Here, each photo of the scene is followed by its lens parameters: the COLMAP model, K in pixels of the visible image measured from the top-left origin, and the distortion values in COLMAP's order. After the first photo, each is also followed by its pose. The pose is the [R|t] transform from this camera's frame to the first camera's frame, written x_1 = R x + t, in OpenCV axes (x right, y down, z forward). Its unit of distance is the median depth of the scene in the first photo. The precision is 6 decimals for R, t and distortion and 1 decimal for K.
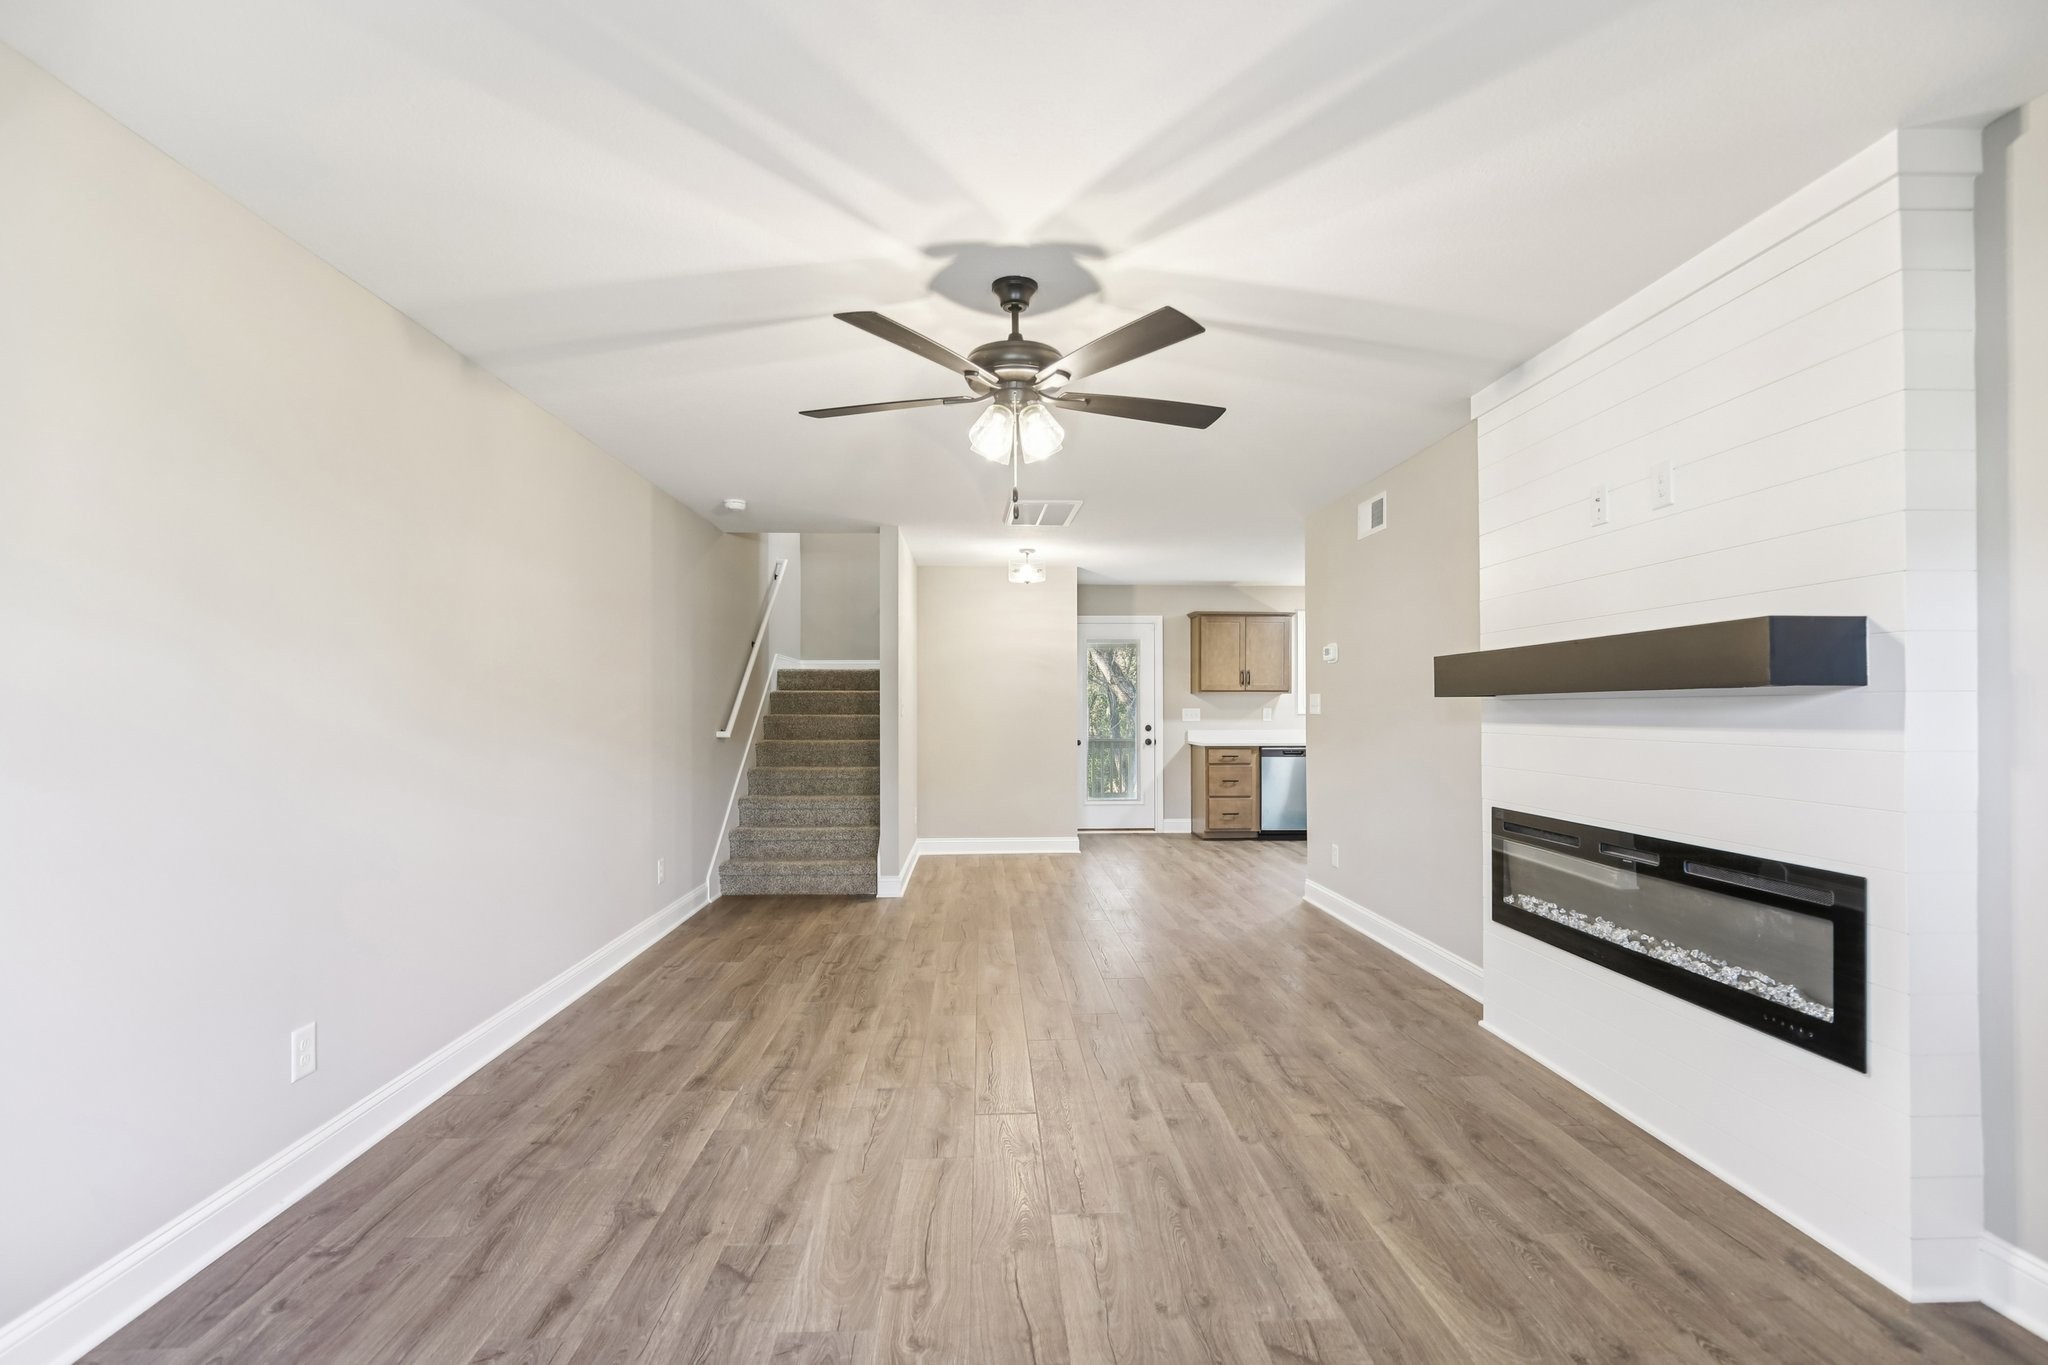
lens RADIAL K [[943.6, 0, 1027.5], [0, 943.6, 712.1], [0, 0, 1]] dist [-0.025781, 0.007356]
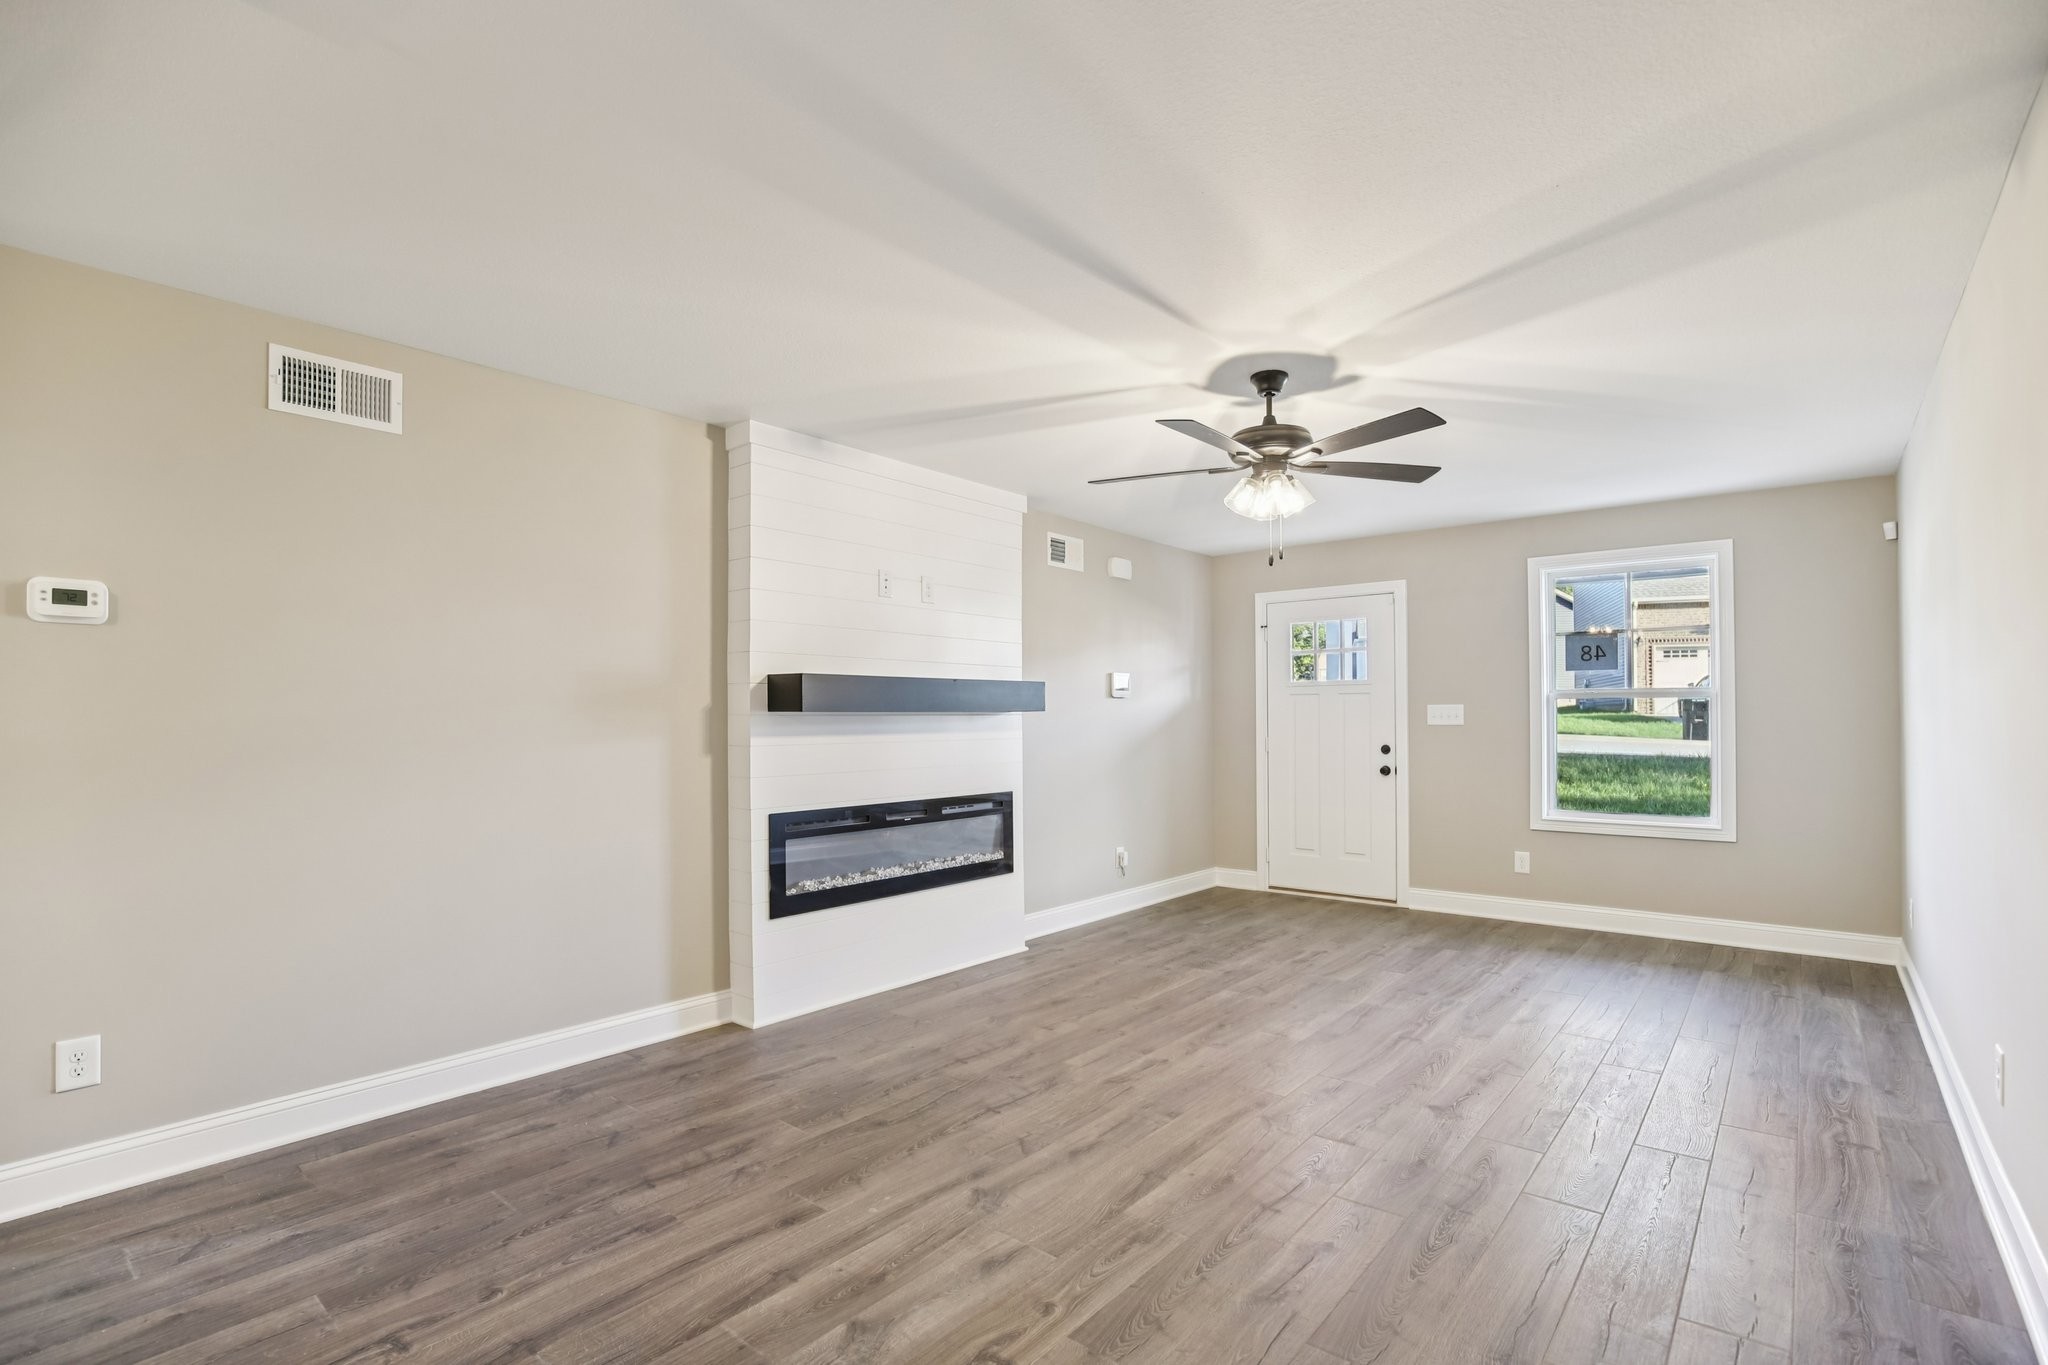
lens RADIAL K [[961.3, 0, 1046.1], [0, 961.3, 714.7], [0, 0, 1]] dist [-0.010478, 0.001588]
pose [[-0.746818, 0.007649, 0.664984, -0.565100], [0.008341, 0.999963, -0.002135, -0.008859], [-0.664976, 0.003952, -0.746854, 1.924657]]
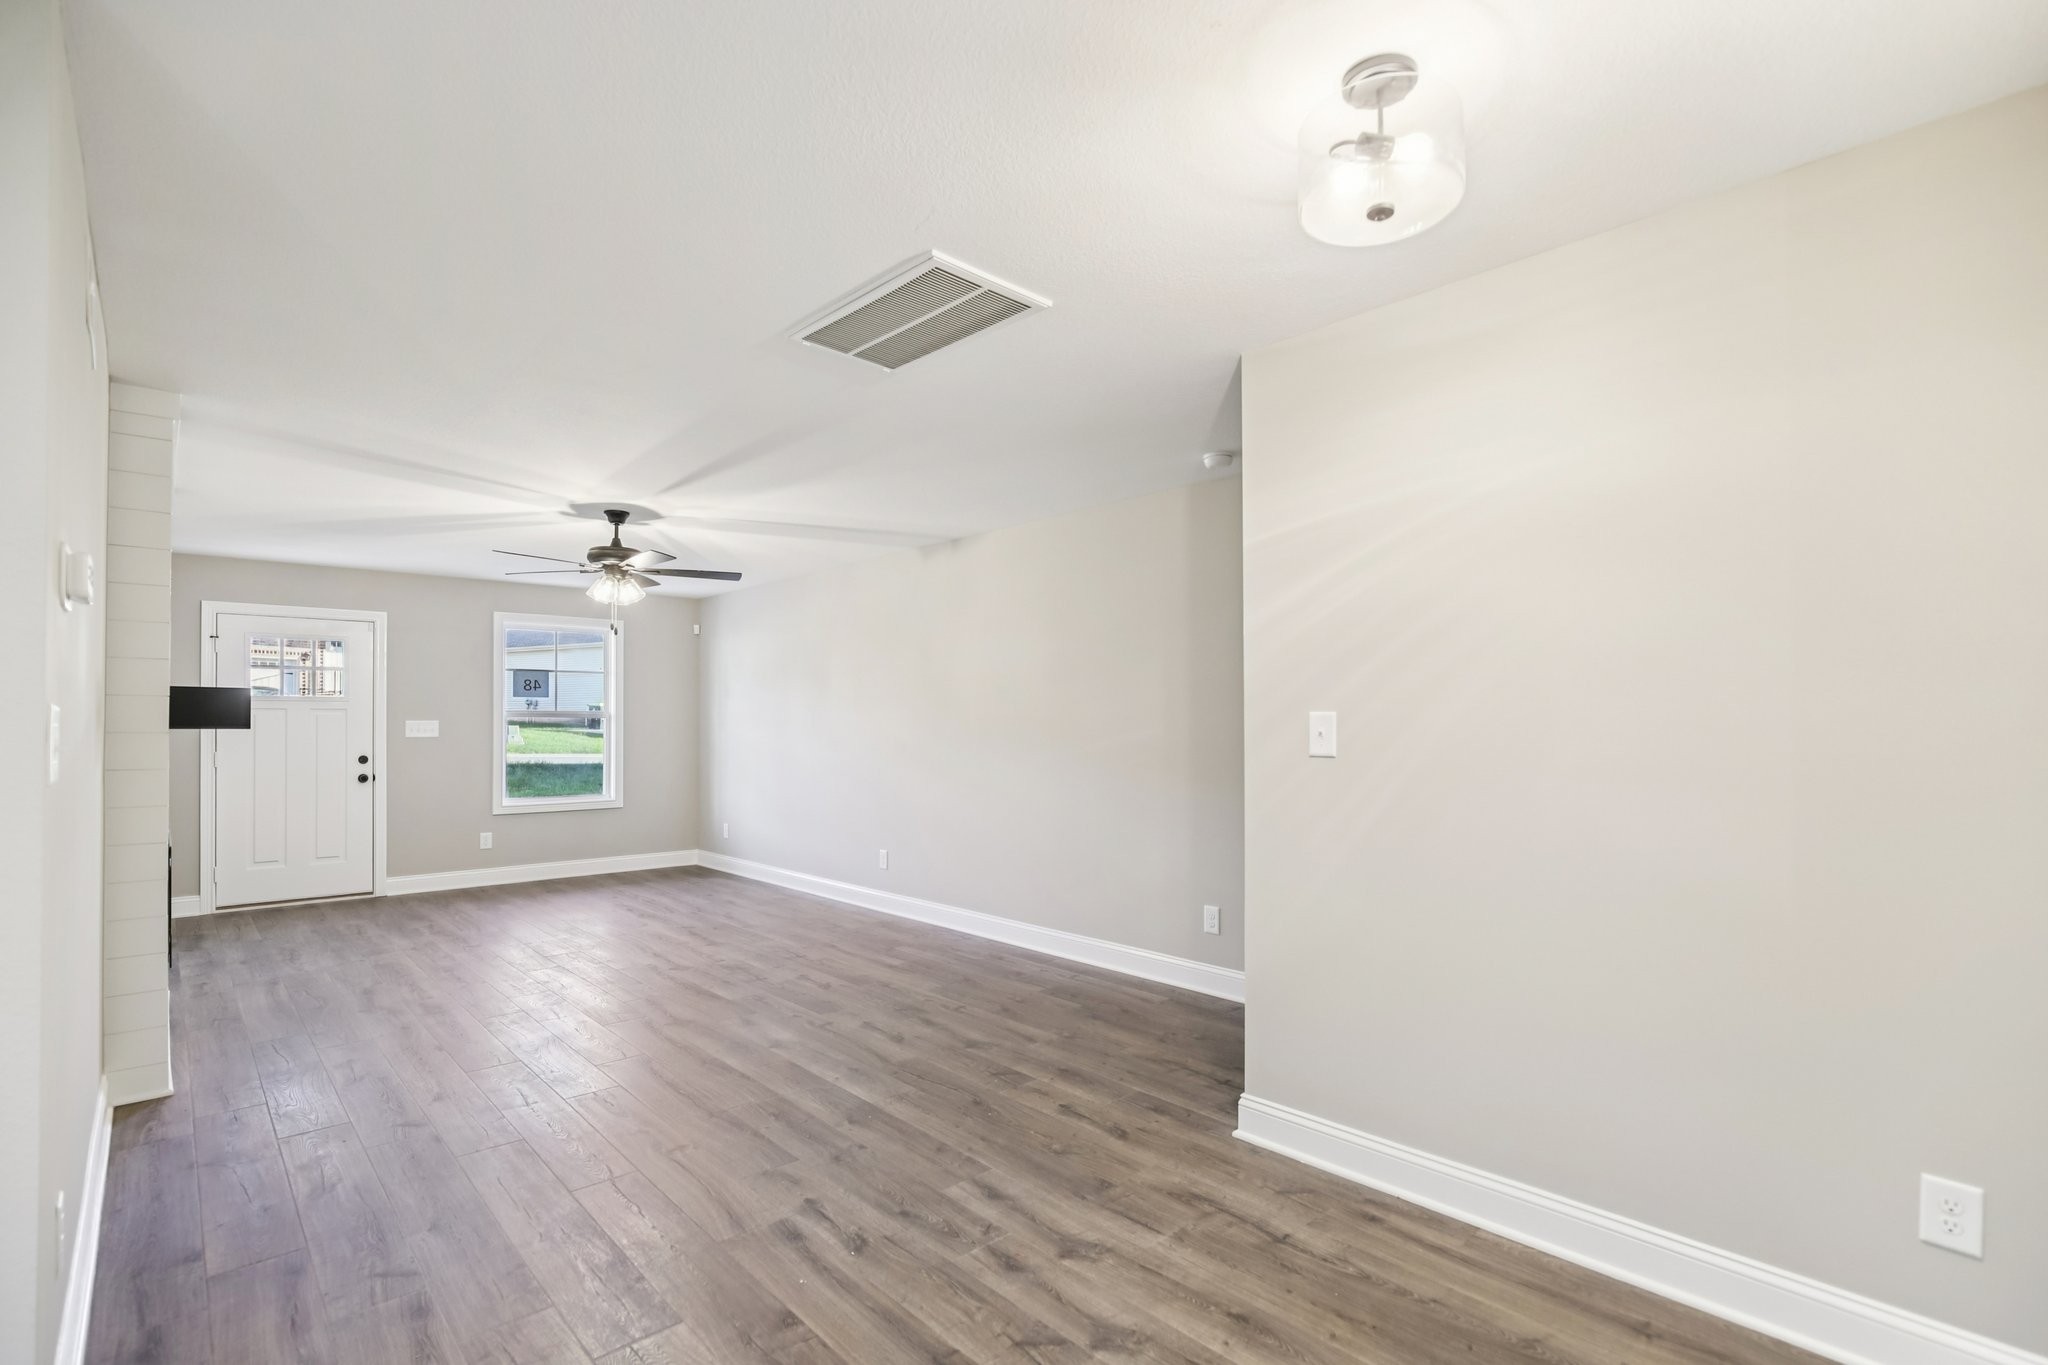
lens RADIAL K [[961.3, 0, 1020.1], [0, 961.3, 715.3], [0, 0, 1]] dist [-0.010478, 0.001588]
pose [[-0.773804, 0.000558, -0.633425, 0.530917], [0.002360, 0.999995, -0.002002, -0.031283], [0.633421, -0.003044, -0.773801, 2.725331]]
